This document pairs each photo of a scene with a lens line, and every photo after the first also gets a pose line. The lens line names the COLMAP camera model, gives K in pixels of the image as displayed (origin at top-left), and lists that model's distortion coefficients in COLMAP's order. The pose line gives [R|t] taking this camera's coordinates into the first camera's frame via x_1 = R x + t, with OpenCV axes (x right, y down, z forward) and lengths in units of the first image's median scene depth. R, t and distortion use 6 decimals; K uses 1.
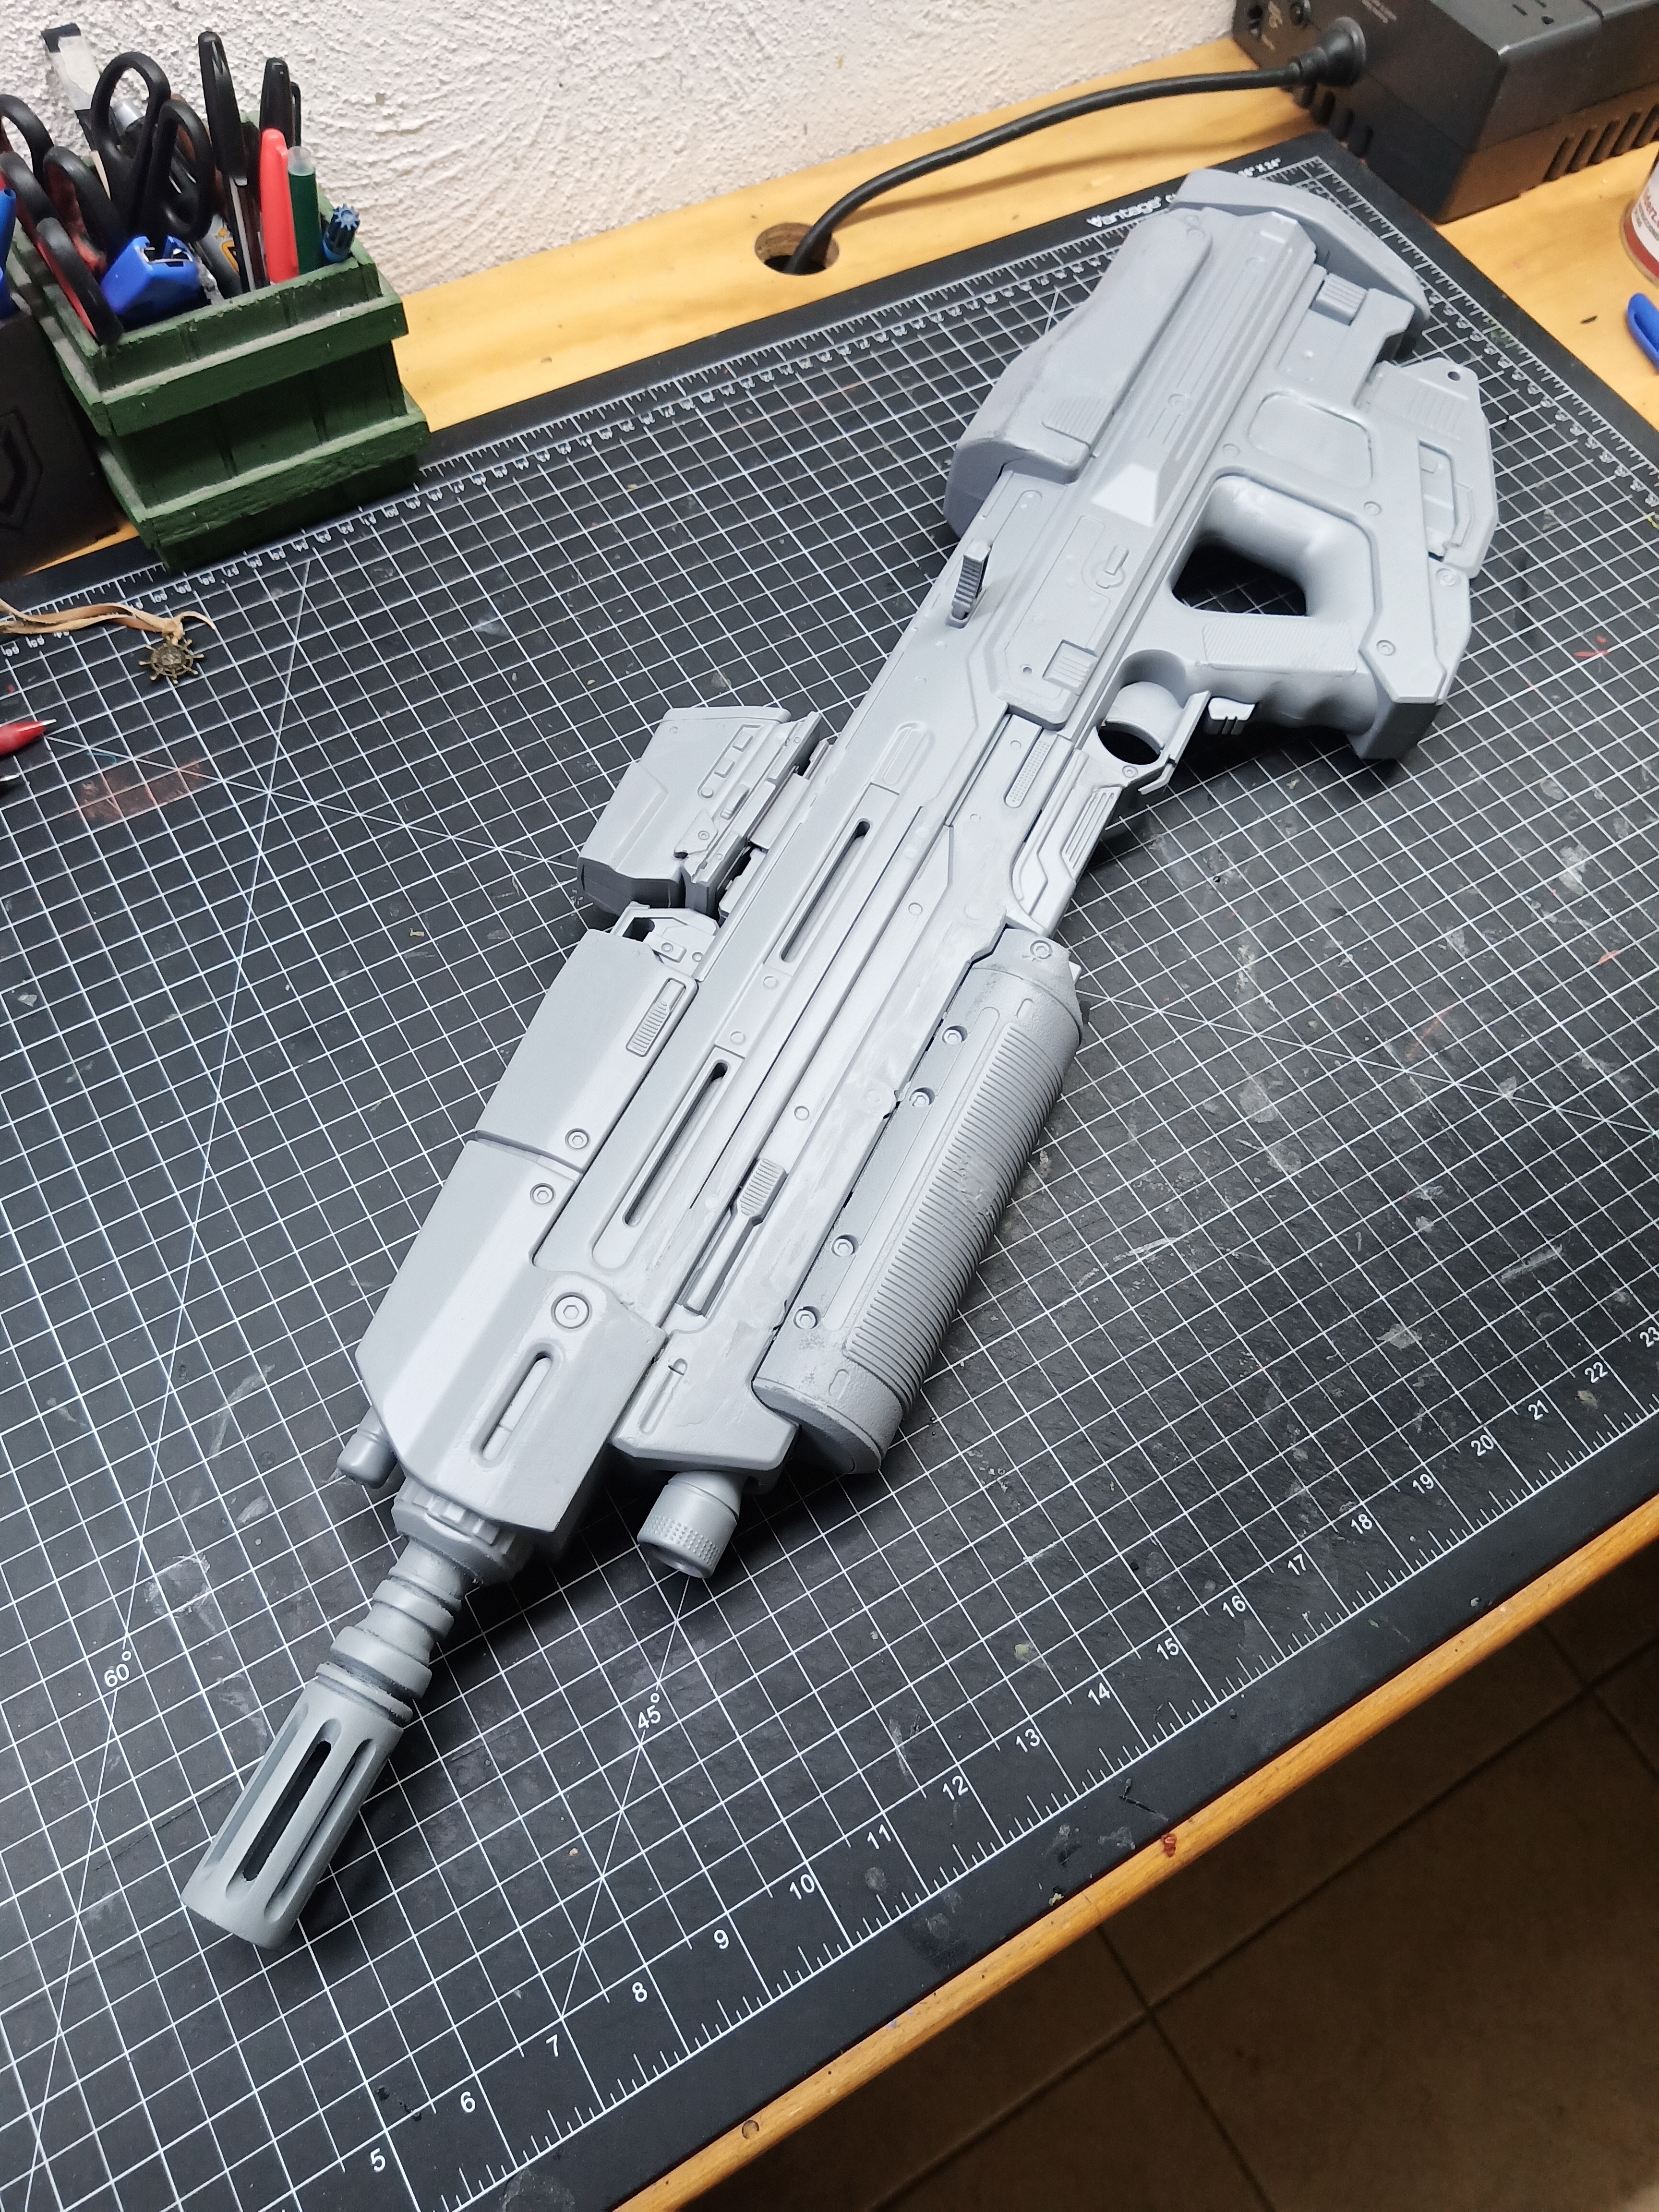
lens RADIAL K [[1690.5, 0, 893.8], [0, 1690.5, 1161.4], [0, 0, 1]] dist [-0.008882, -0.006963]
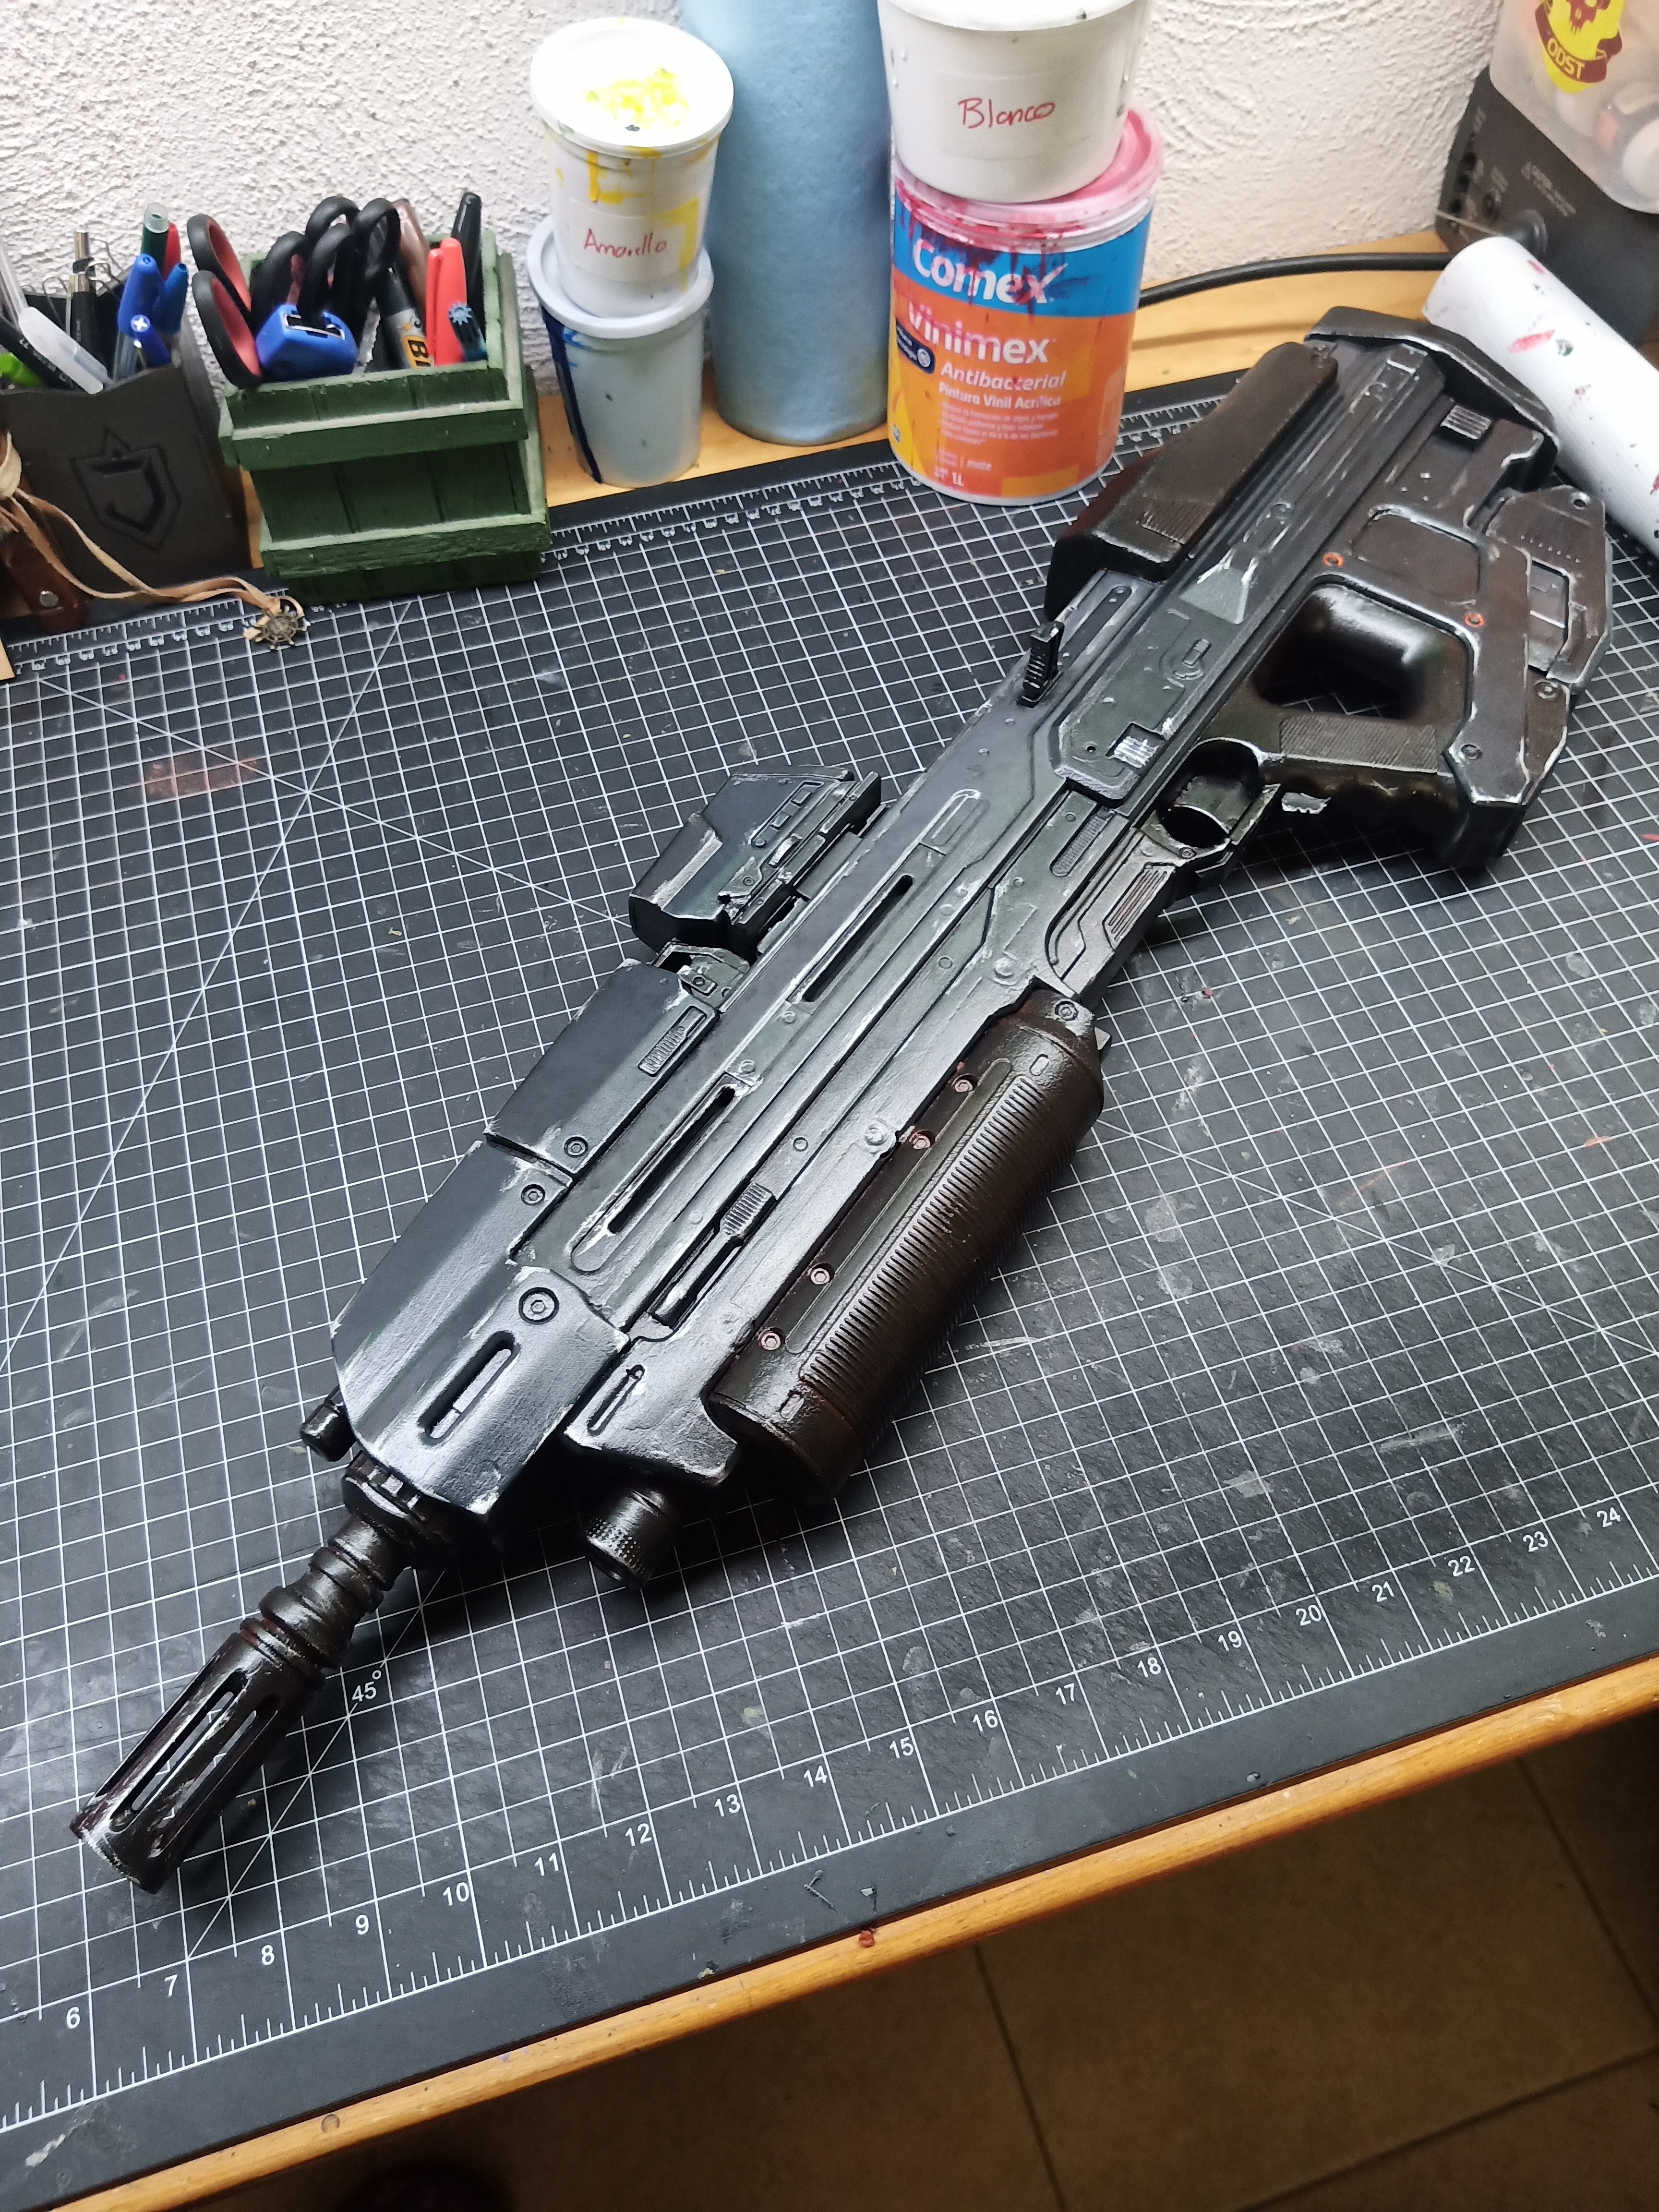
lens RADIAL K [[1690.5, 0, 893.8], [0, 1690.5, 1161.4], [0, 0, 1]] dist [-0.008882, -0.006963]
pose [[0.969131, 0.159464, -0.188034, 0.247074], [-0.178592, 0.979844, -0.089503, 0.045685], [0.169971, 0.120322, 0.978076, 0.030633]]
